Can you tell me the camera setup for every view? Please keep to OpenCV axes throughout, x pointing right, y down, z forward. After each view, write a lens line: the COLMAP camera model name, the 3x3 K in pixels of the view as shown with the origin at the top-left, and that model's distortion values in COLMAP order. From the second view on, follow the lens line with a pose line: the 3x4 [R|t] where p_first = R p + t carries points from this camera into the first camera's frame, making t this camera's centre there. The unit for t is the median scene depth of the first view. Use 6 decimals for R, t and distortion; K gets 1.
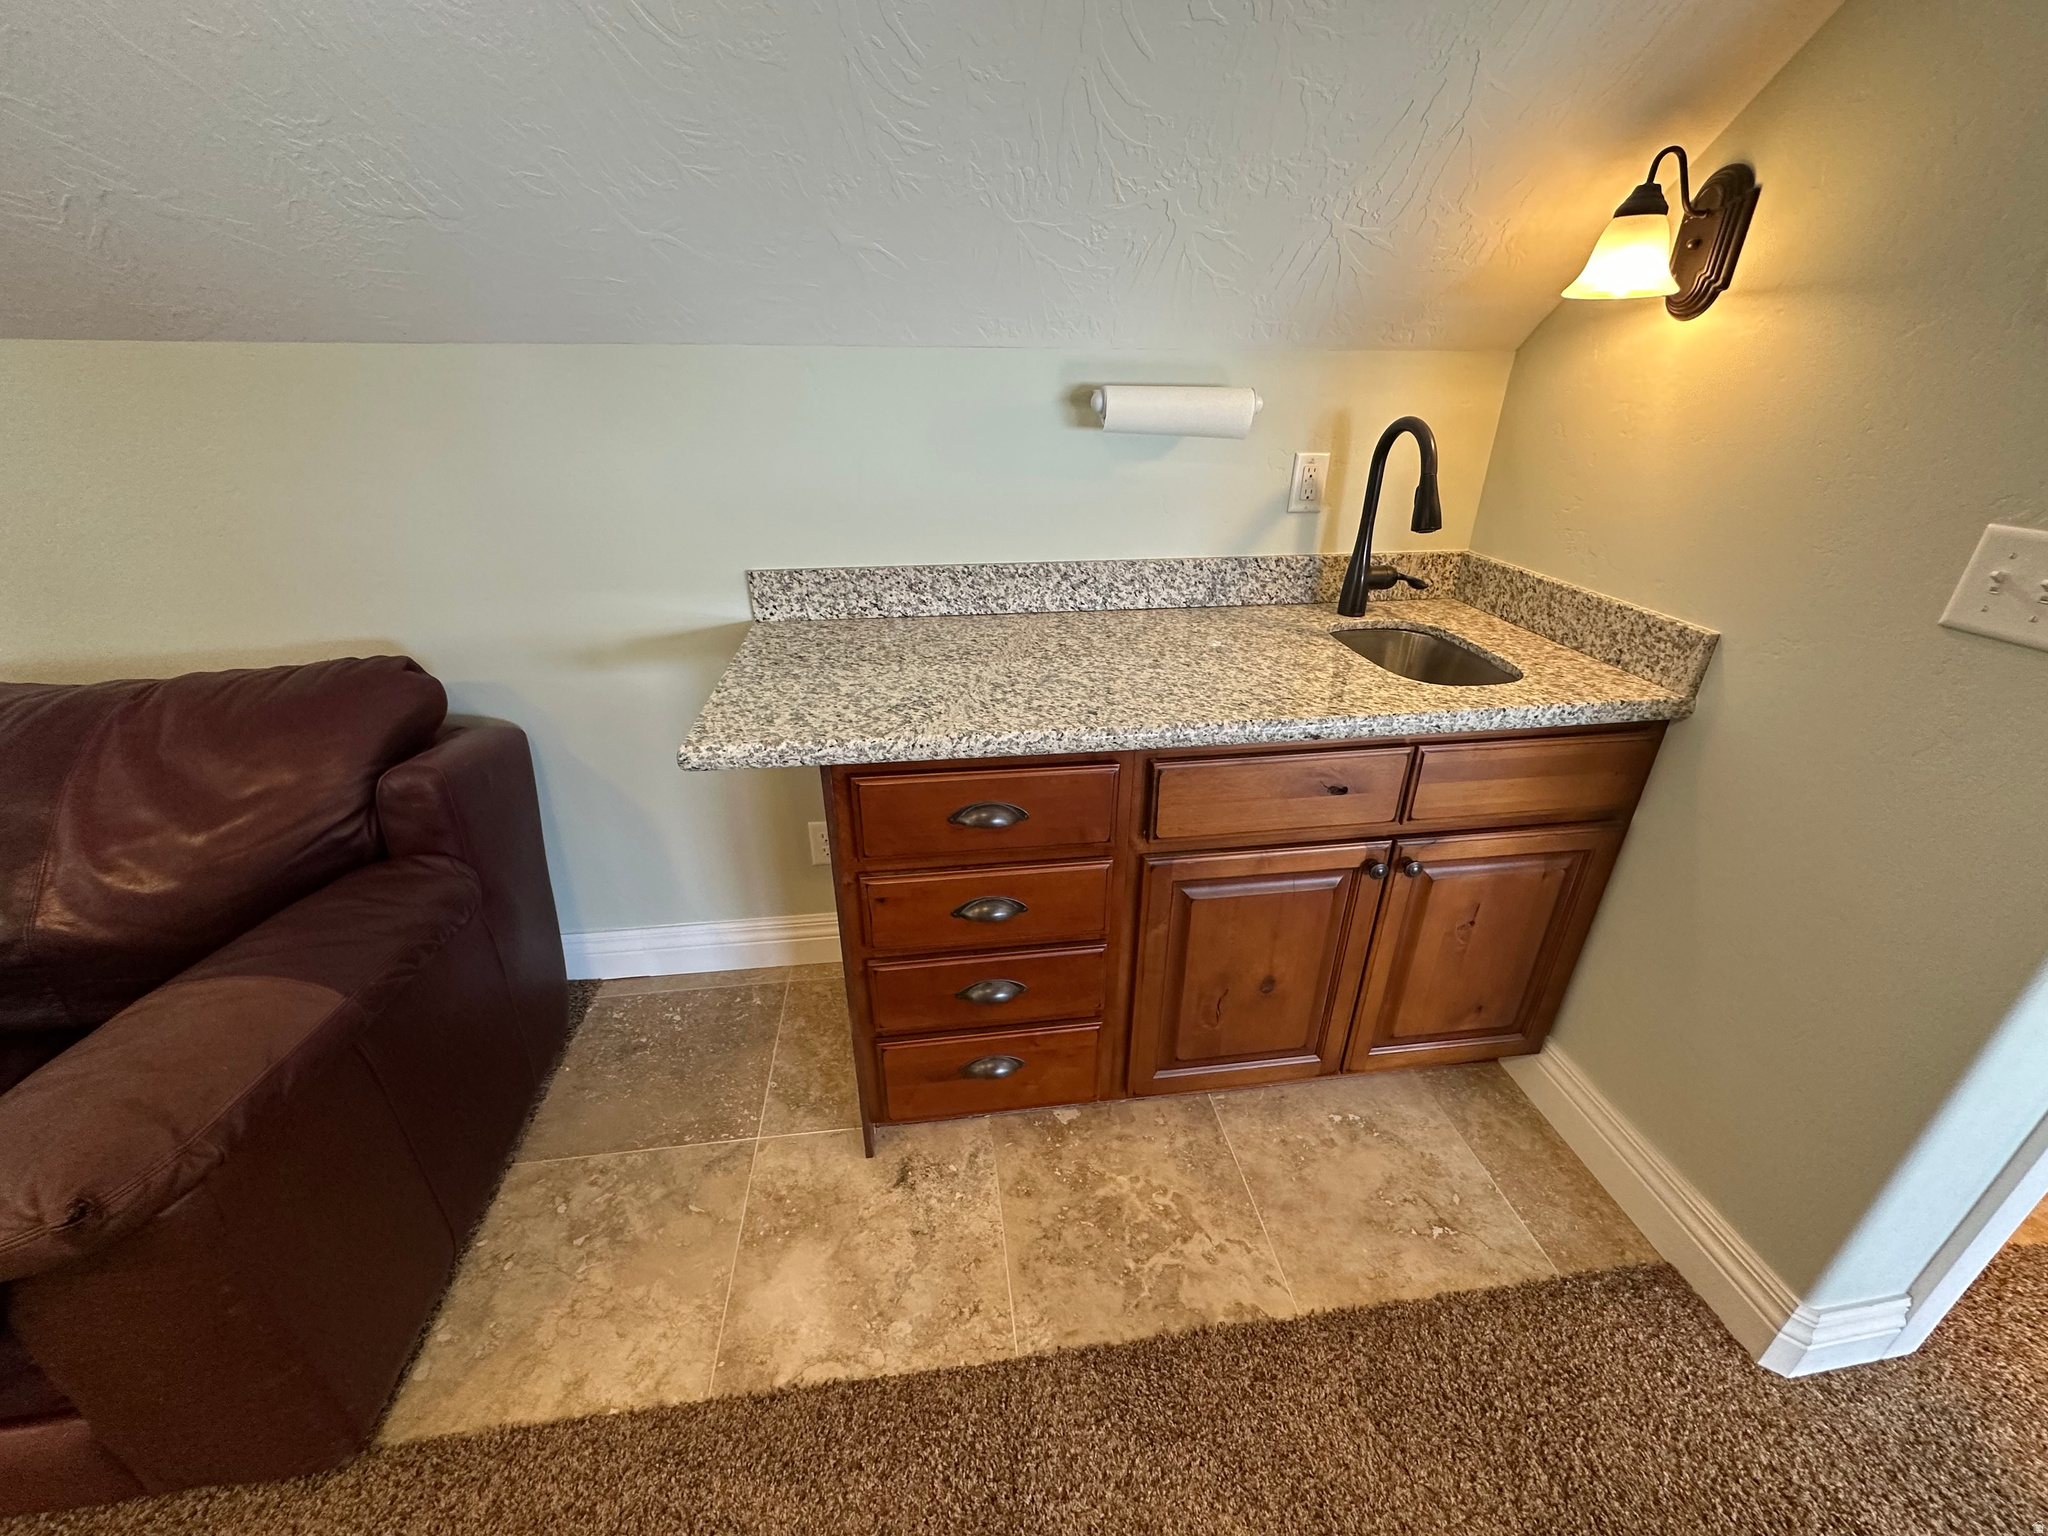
lens RADIAL K [[817.0, 0, 1029.8], [0, 817.0, 764.3], [0, 0, 1]] dist [0.000457, 0.000205]
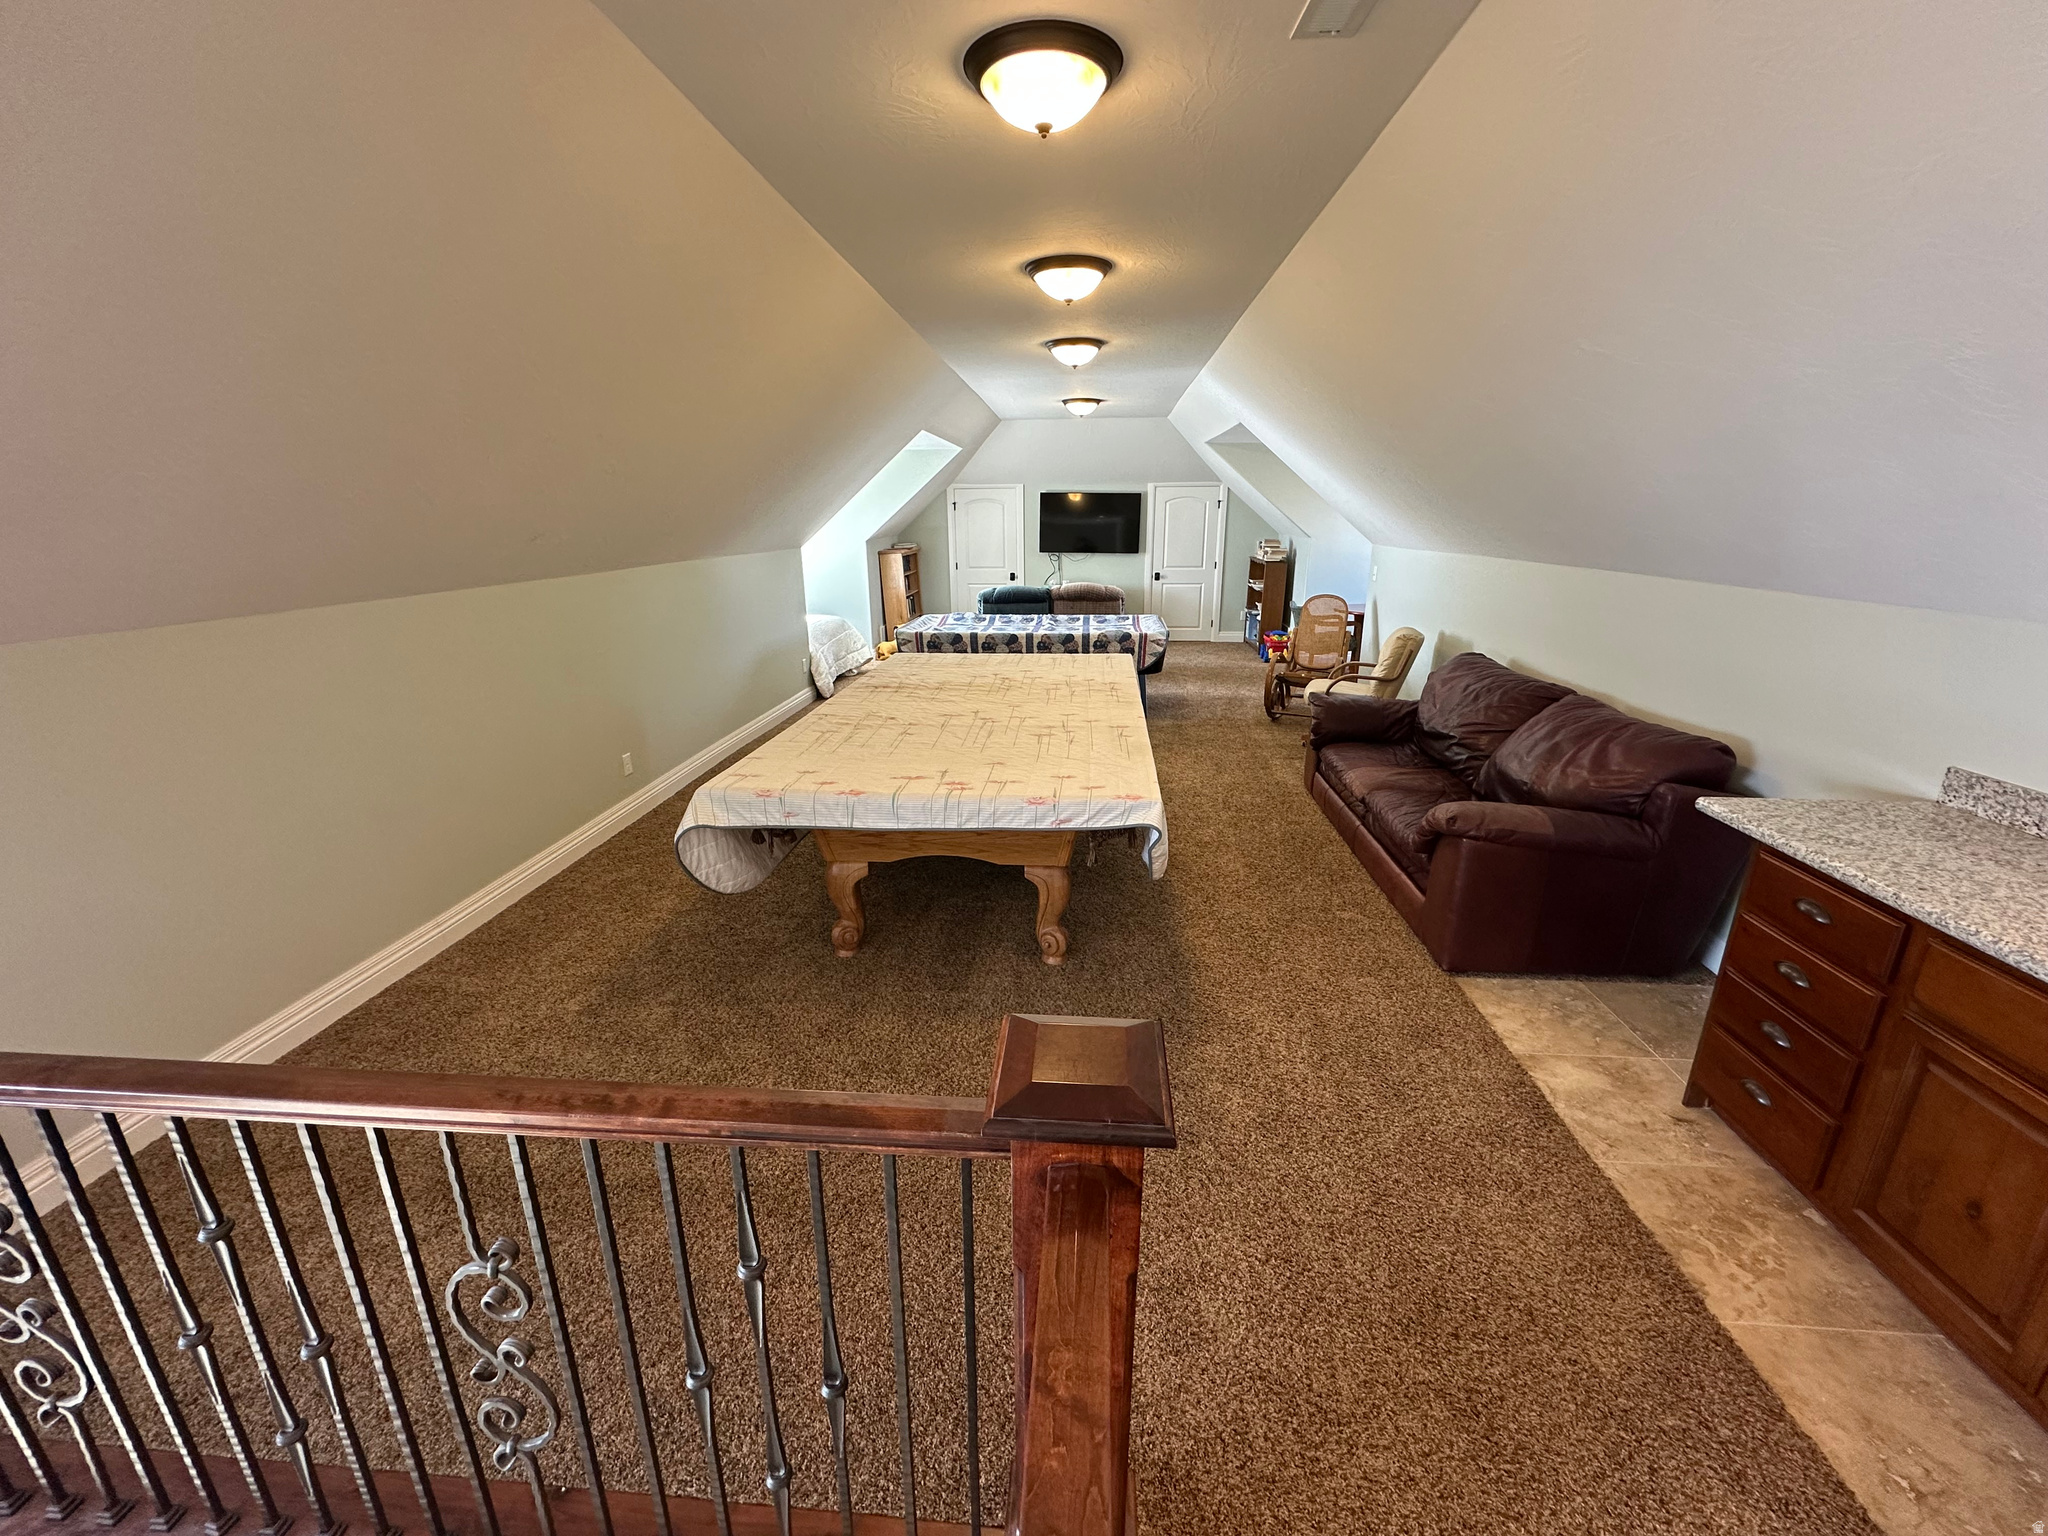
lens RADIAL K [[817.0, 0, 1029.8], [0, 817.0, 764.3], [0, 0, 1]] dist [0.000457, 0.000205]
pose [[-0.205076, 0.284325, -0.936538, 1.503876], [-0.427063, 0.834986, 0.347010, -0.068260], [0.880660, 0.471124, -0.049811, -0.347614]]
